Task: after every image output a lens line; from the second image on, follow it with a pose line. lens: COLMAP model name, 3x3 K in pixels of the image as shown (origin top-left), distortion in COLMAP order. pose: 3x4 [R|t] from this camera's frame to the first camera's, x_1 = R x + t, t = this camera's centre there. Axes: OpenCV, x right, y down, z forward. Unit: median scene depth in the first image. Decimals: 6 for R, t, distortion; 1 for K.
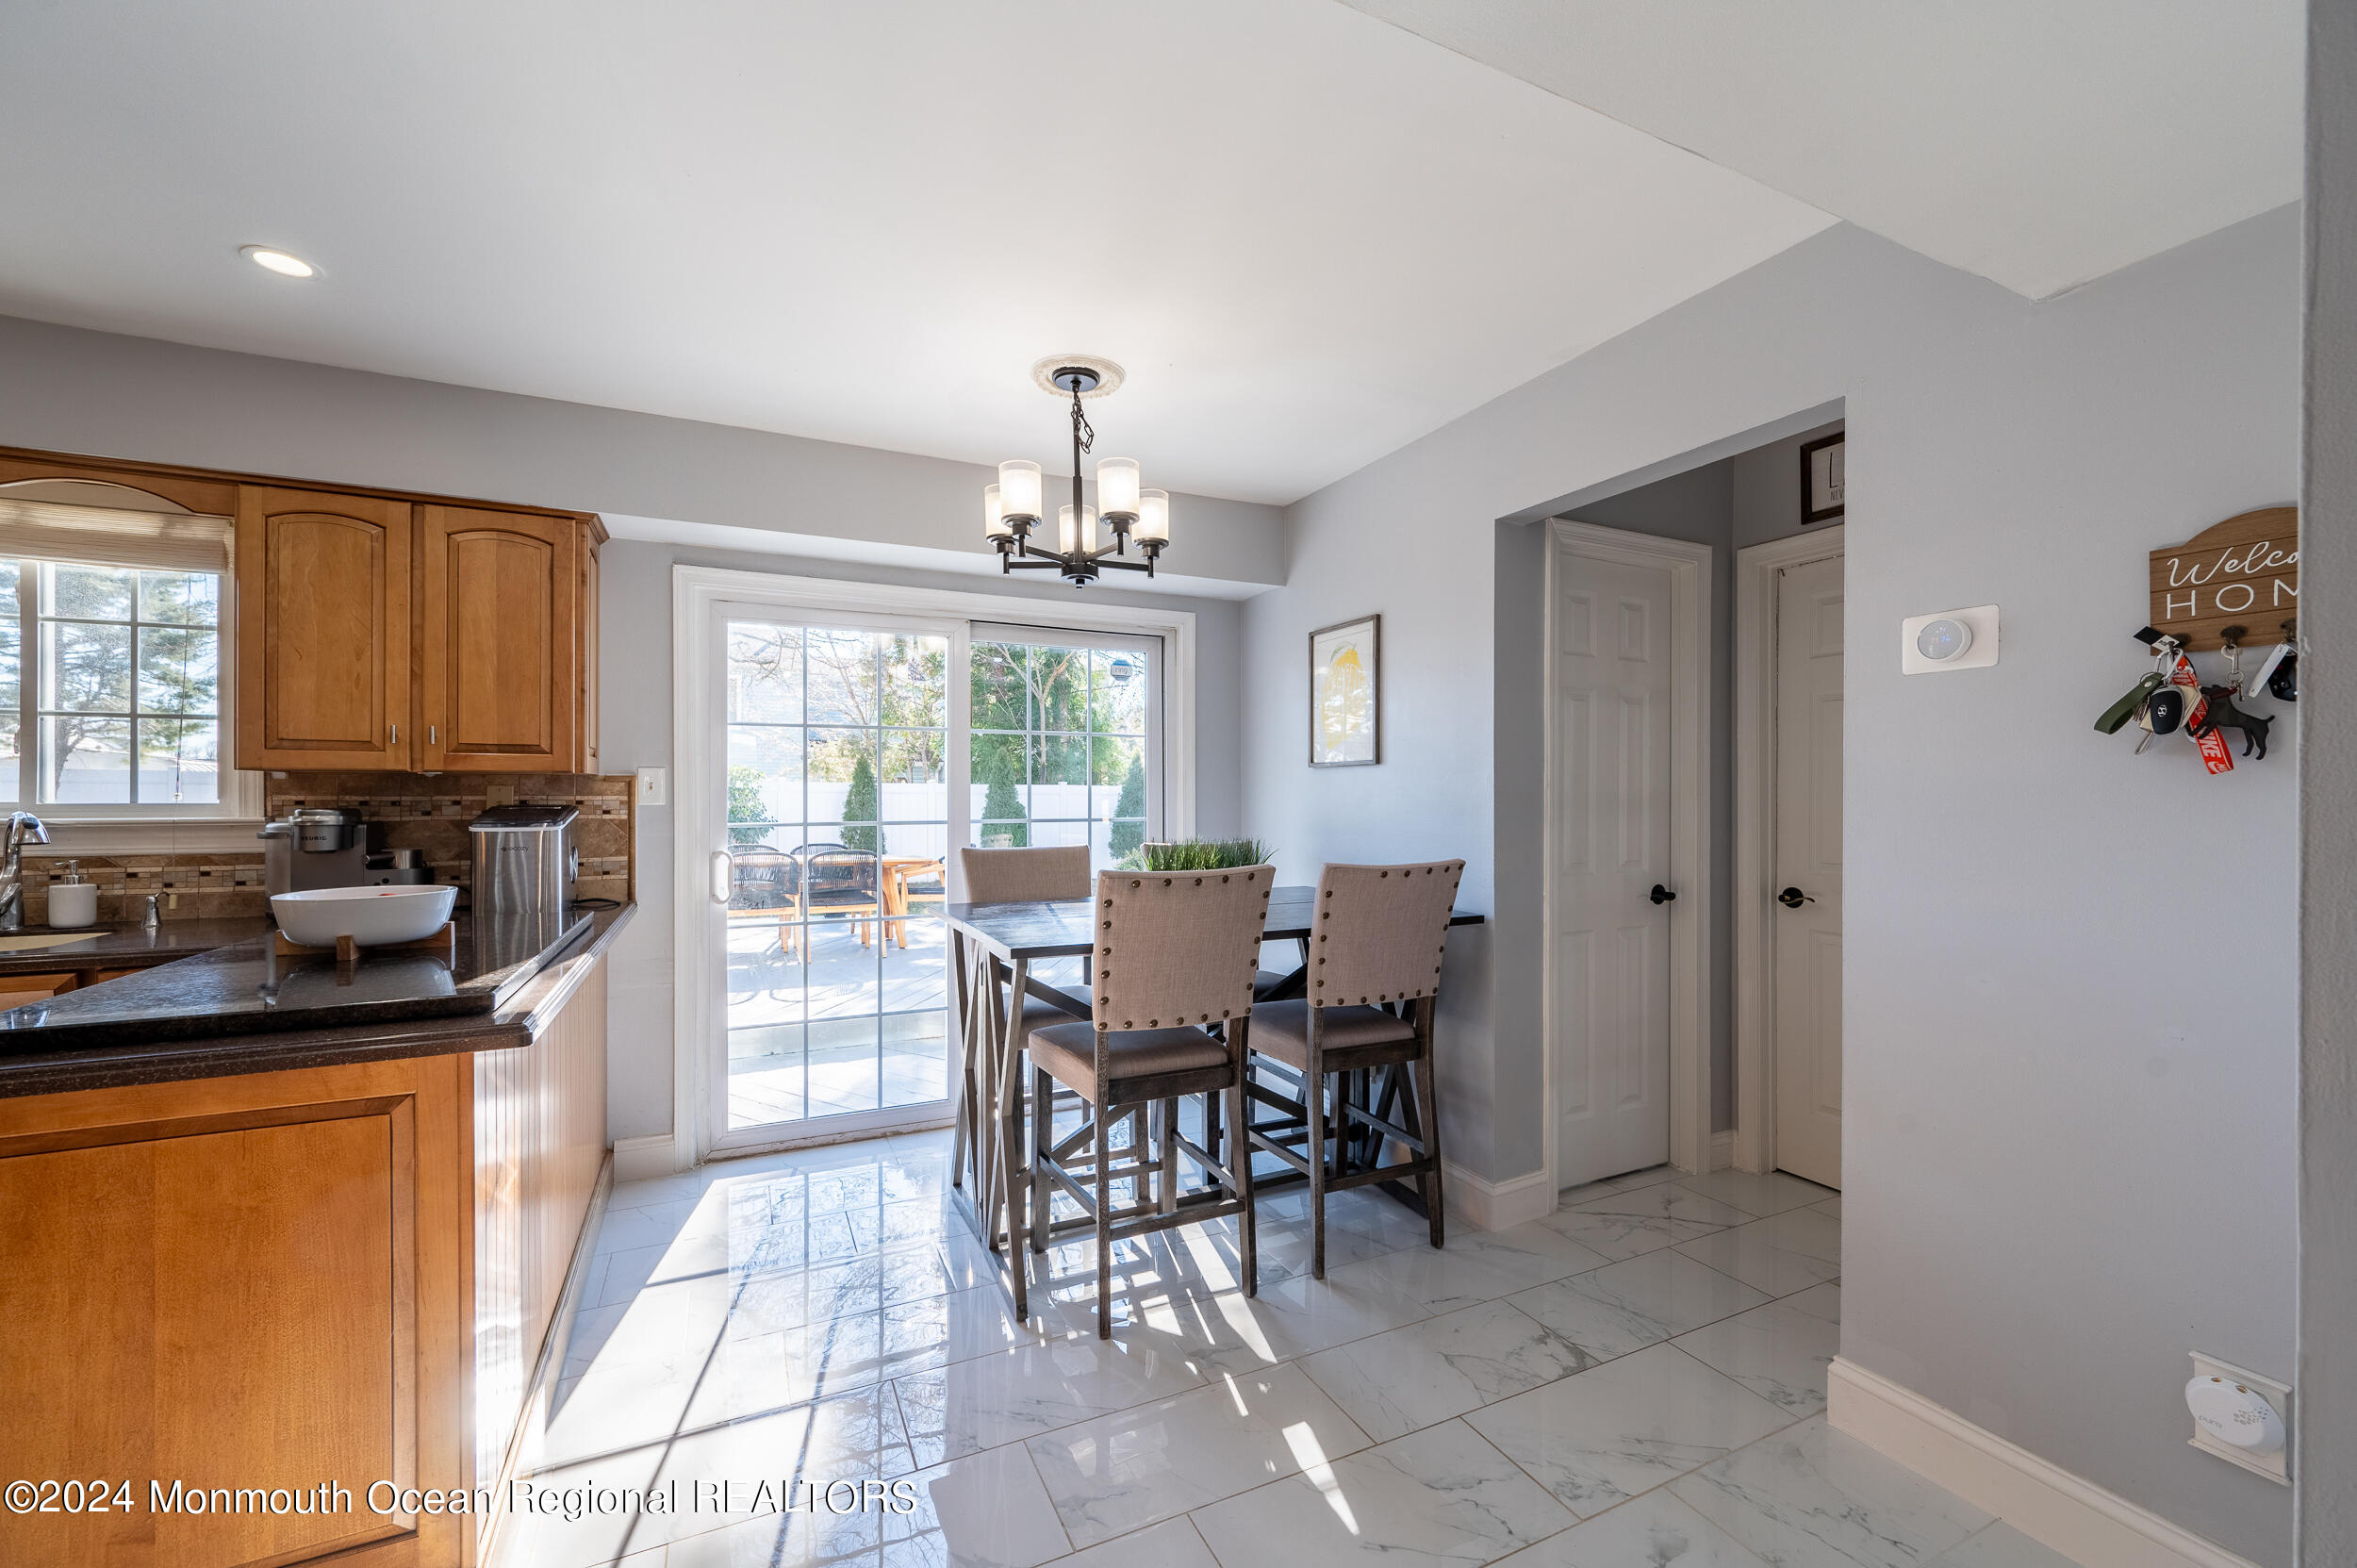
lens RADIAL K [[936.6, 0, 1191.7], [0, 936.6, 798.4], [0, 0, 1]] dist [-0.000806, 0.000676]
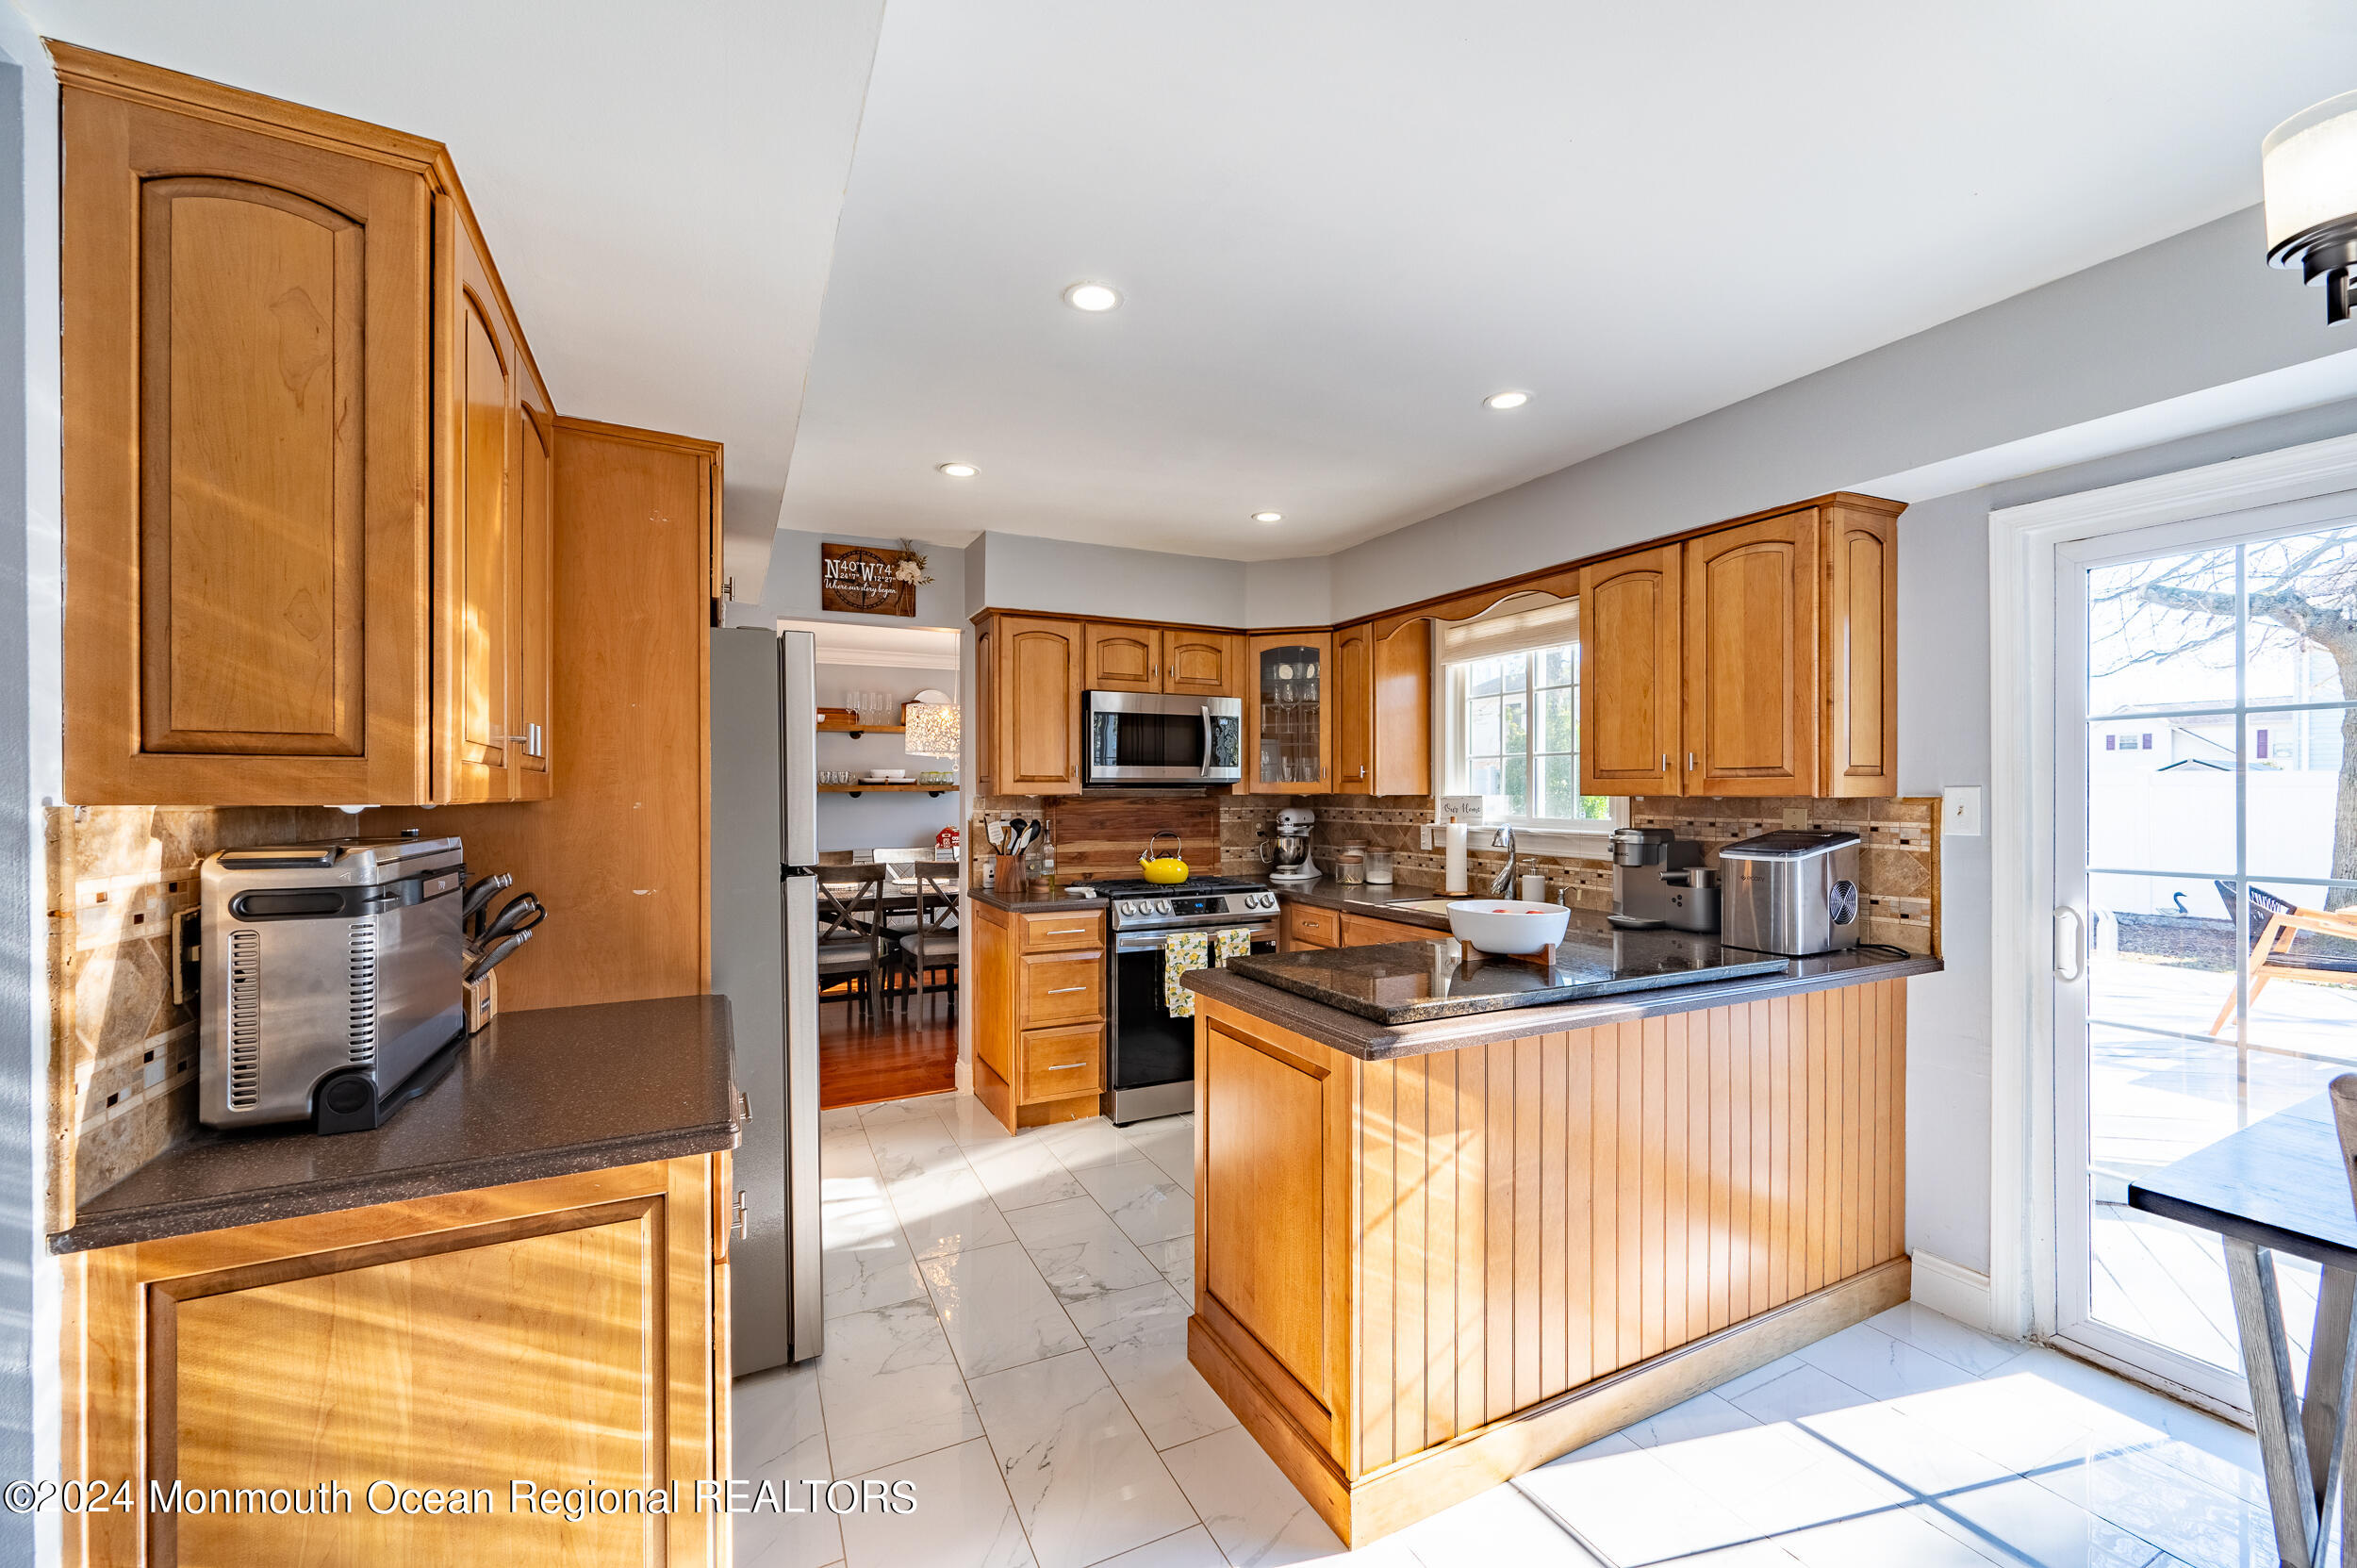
lens RADIAL K [[936.6, 0, 1161.3], [0, 936.6, 795.6], [0, 0, 1]] dist [-0.000806, 0.000676]
pose [[0.009380, 0.002054, -0.999954, 0.214699], [-0.003096, 0.999993, 0.002025, -0.029139], [0.999951, 0.003077, 0.009386, 0.392215]]
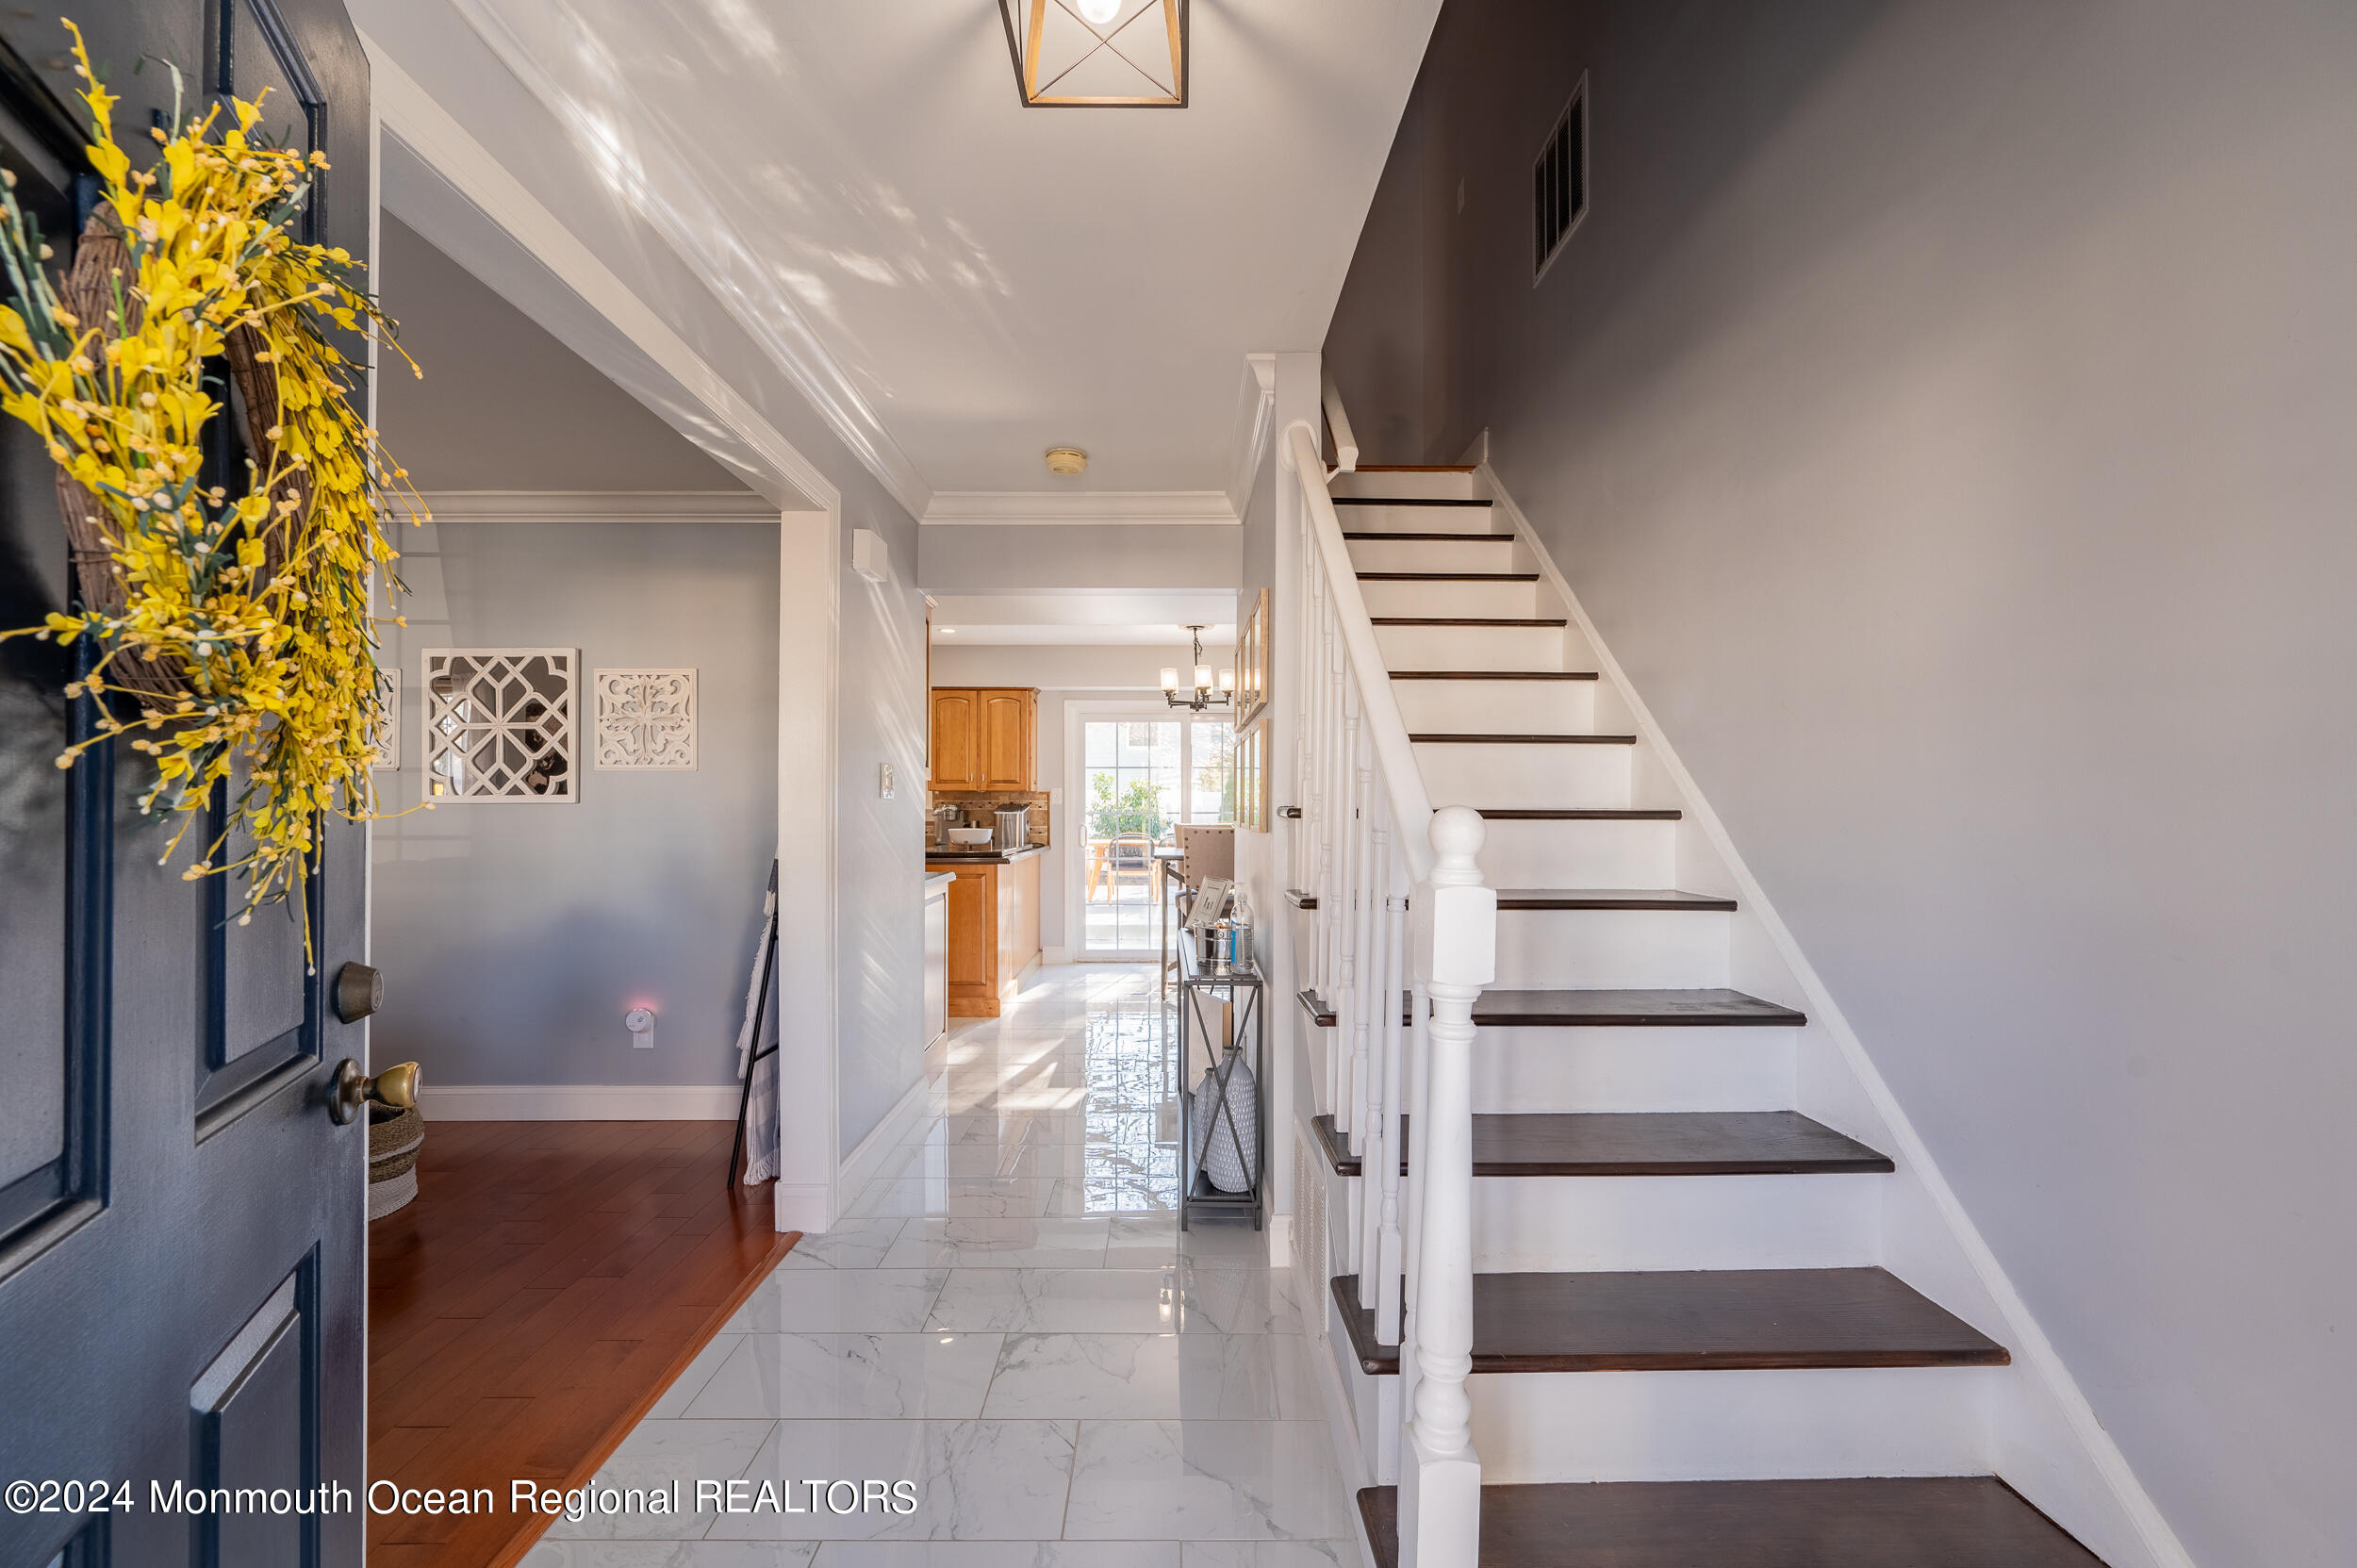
lens RADIAL K [[936.6, 0, 1158.4], [0, 936.6, 798.9], [0, 0, 1]] dist [-0.000806, 0.000676]
pose [[0.892338, -0.003701, -0.451352, 0.823282], [0.000075, 0.999968, -0.008052, 0.015928], [0.451367, 0.007151, 0.892310, -1.132568]]
